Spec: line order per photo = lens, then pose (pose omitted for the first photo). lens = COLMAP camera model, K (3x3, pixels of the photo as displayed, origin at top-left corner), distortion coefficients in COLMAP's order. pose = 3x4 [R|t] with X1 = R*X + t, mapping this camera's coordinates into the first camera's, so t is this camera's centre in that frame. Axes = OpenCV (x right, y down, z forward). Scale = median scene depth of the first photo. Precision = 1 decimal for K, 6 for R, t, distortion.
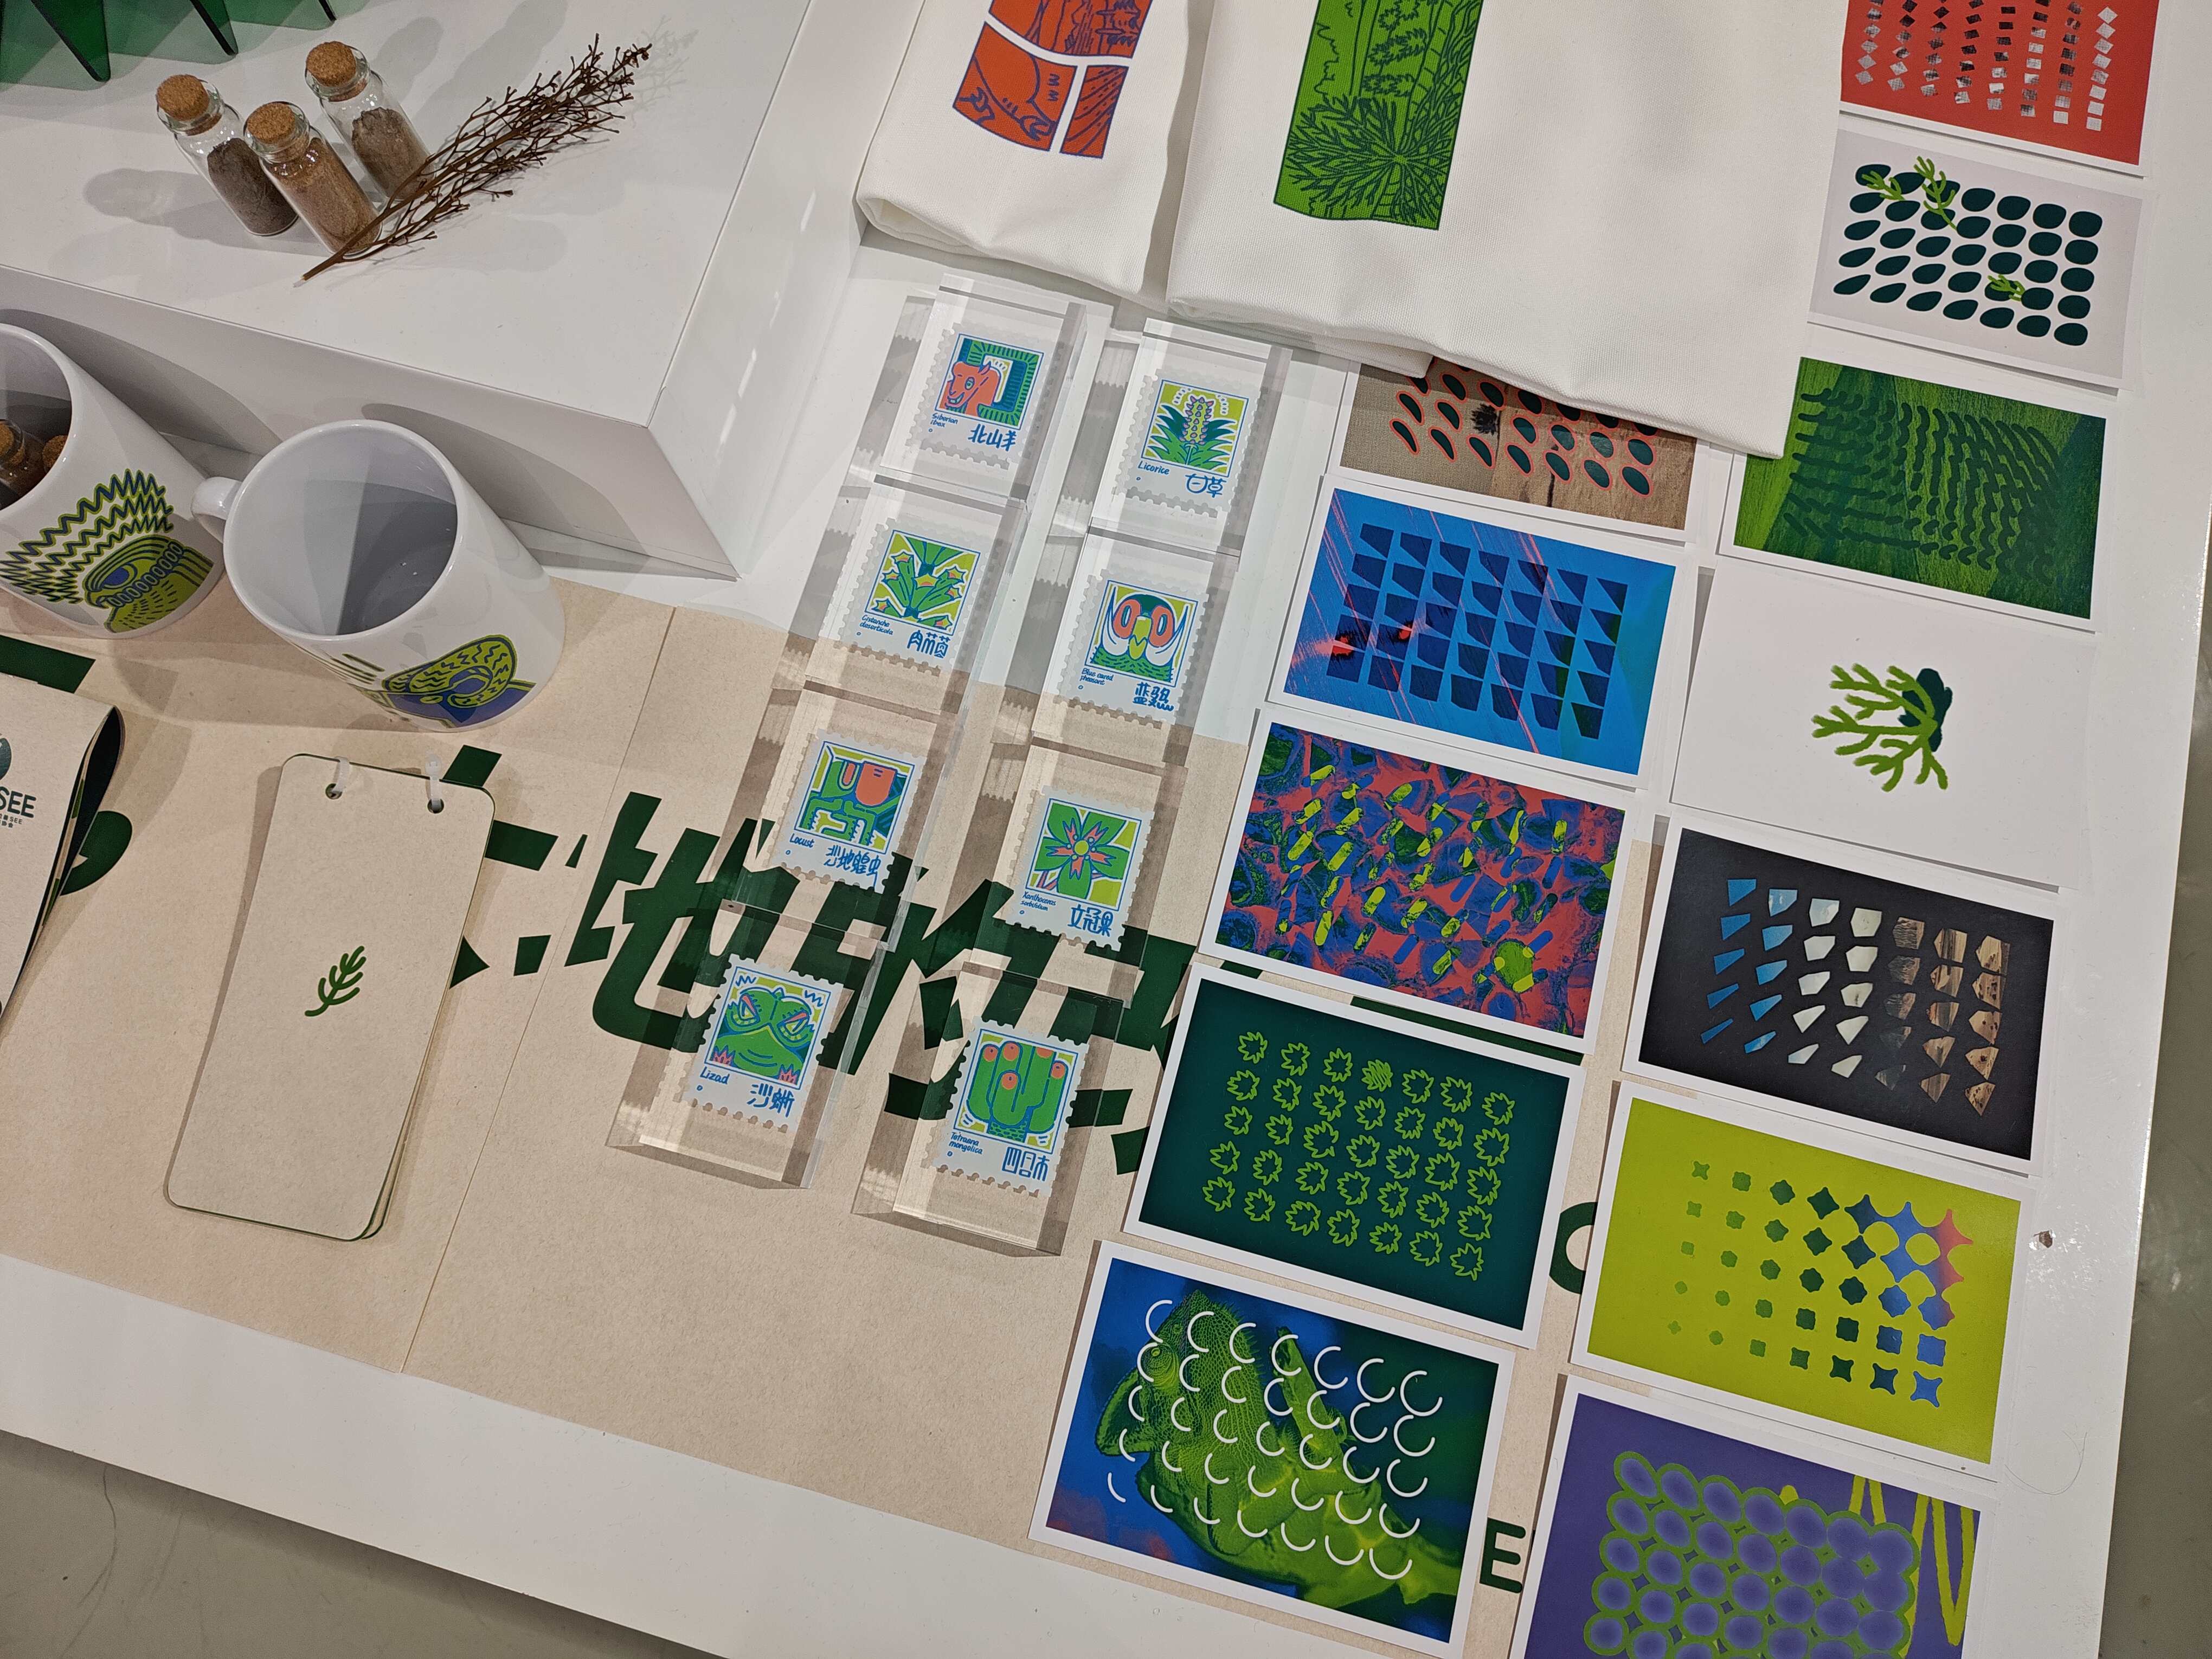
lens RADIAL K [[1524.3, 0, 1101.4], [0, 1524.3, 838.8], [0, 0, 1]] dist [0.035675, -0.047017]
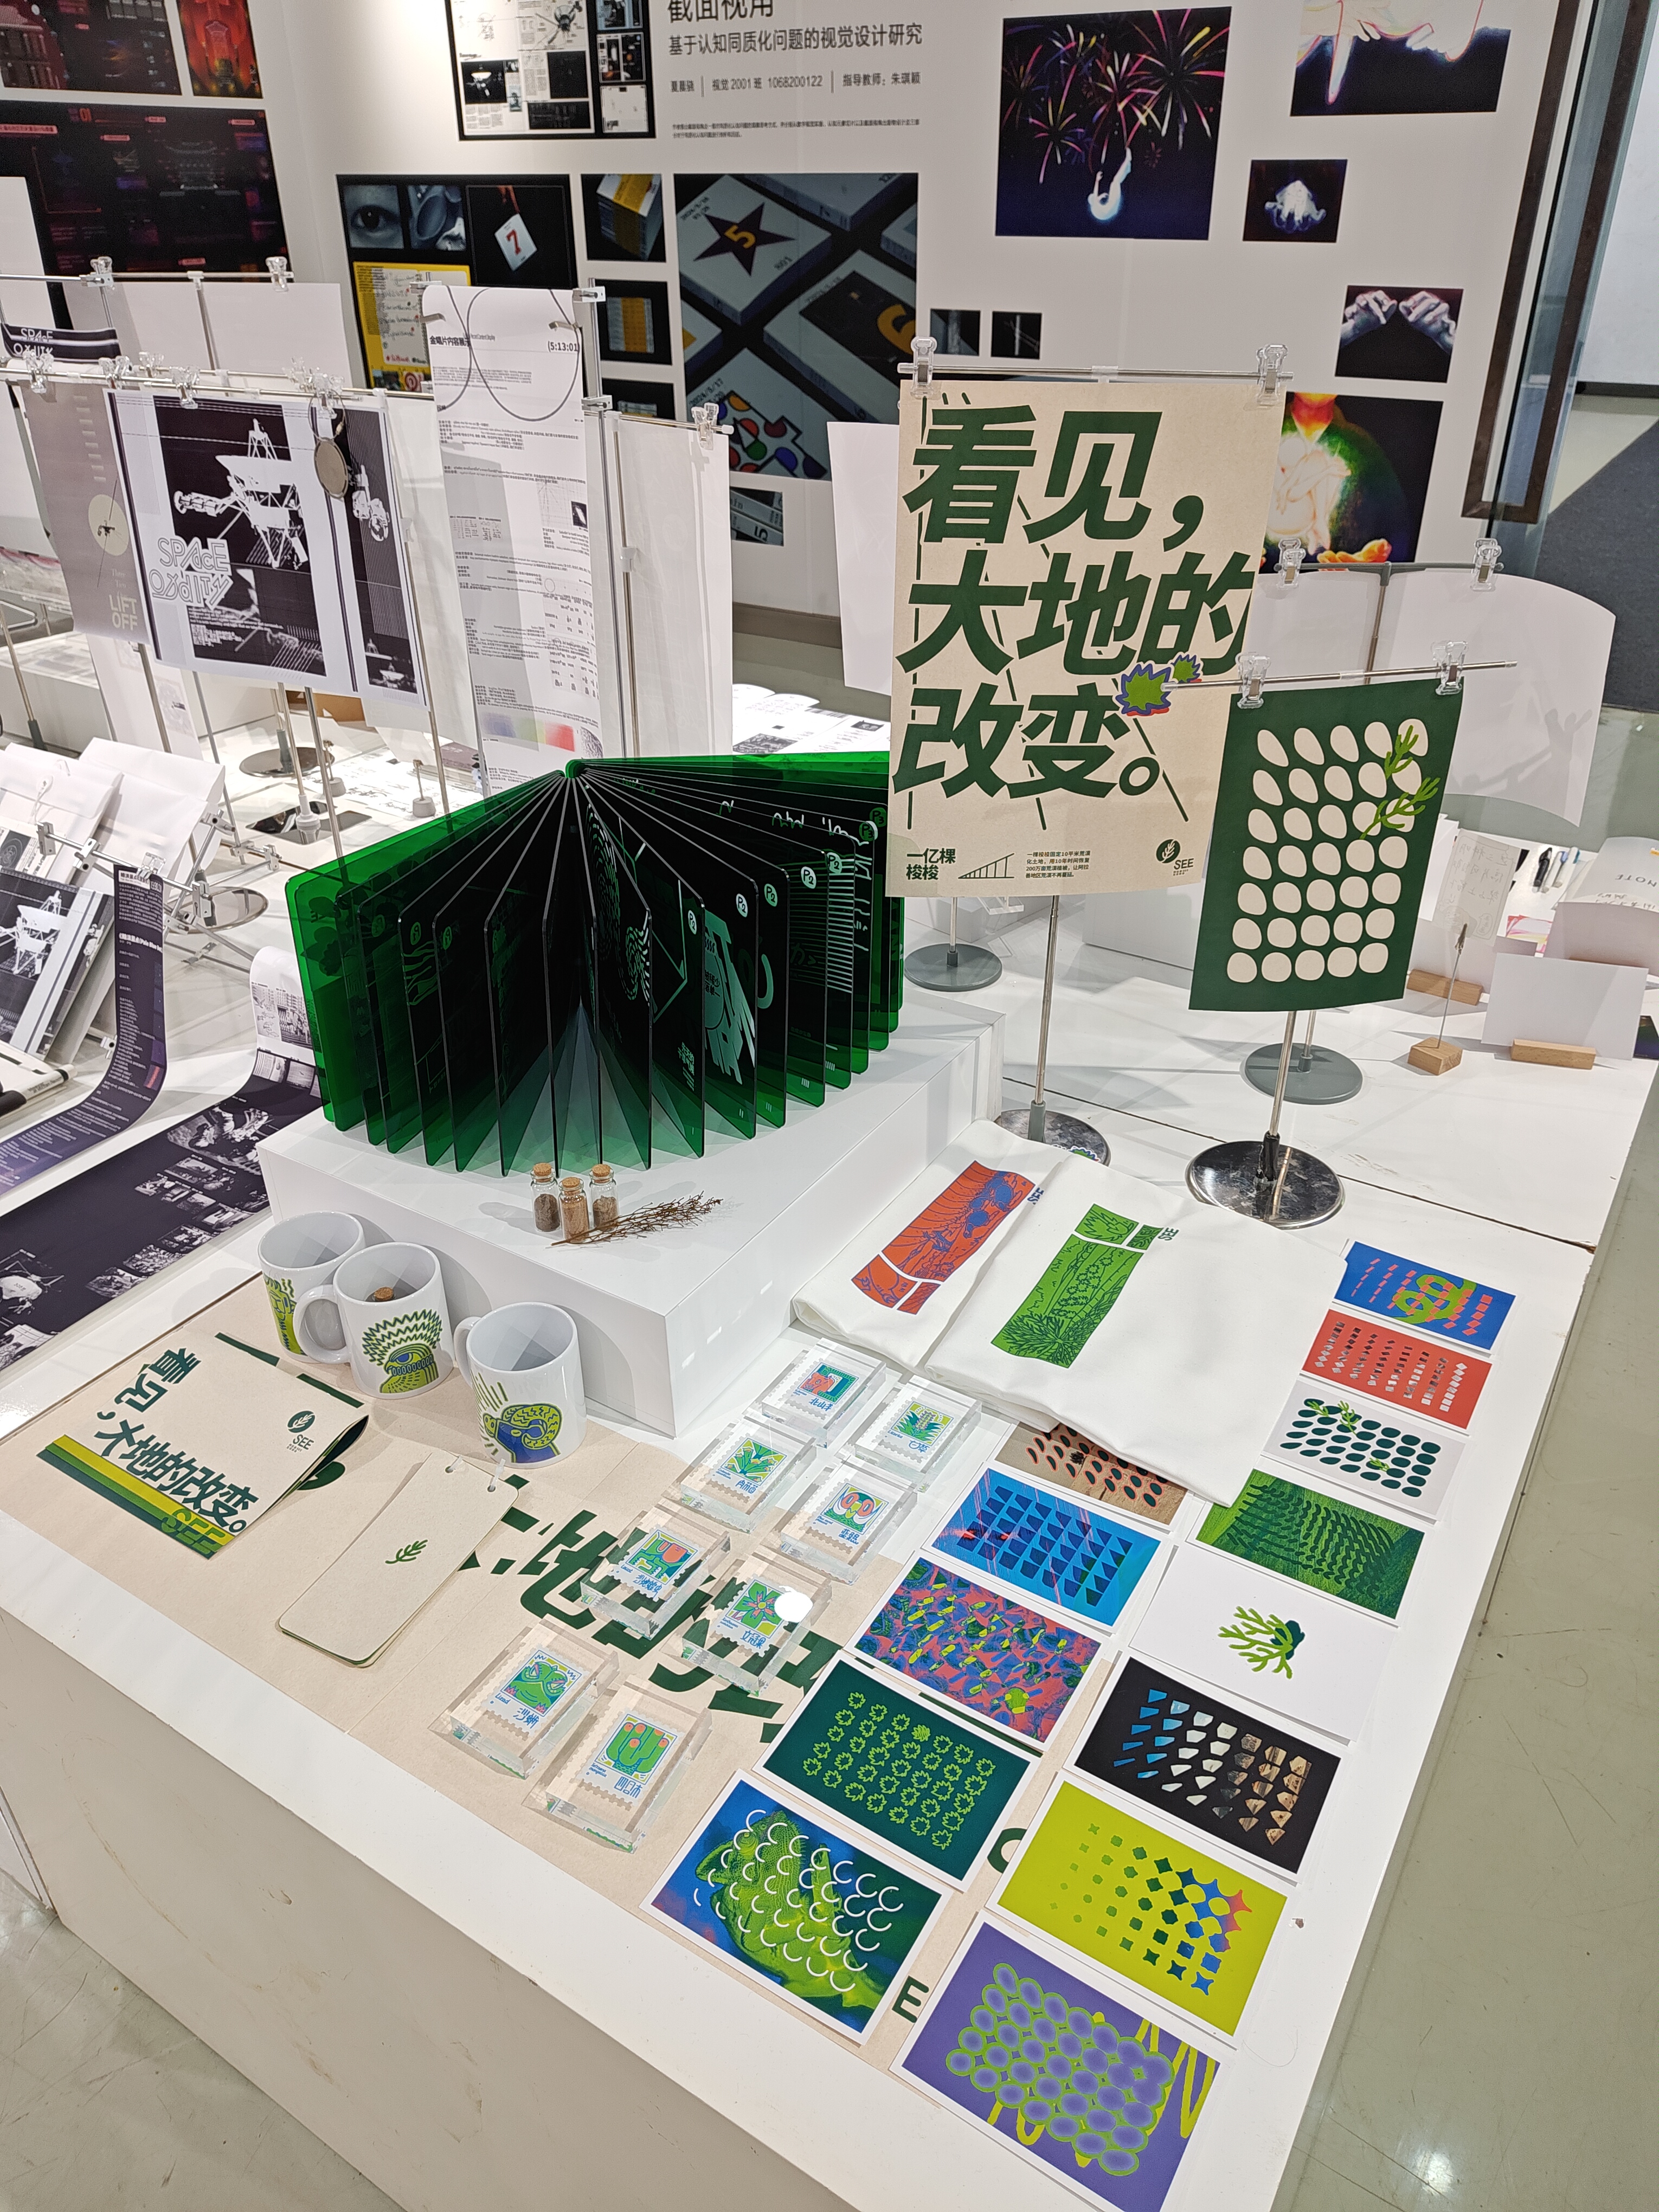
lens RADIAL K [[1524.3, 0, 834.1], [0, 1524.3, 1102.4], [0, 0, 1]] dist [0.035675, -0.047017]
pose [[0.957058, 0.159269, -0.242227, 0.373817], [-0.282571, 0.699182, -0.656732, 0.781888], [0.064763, 0.696977, 0.714163, -0.699386]]
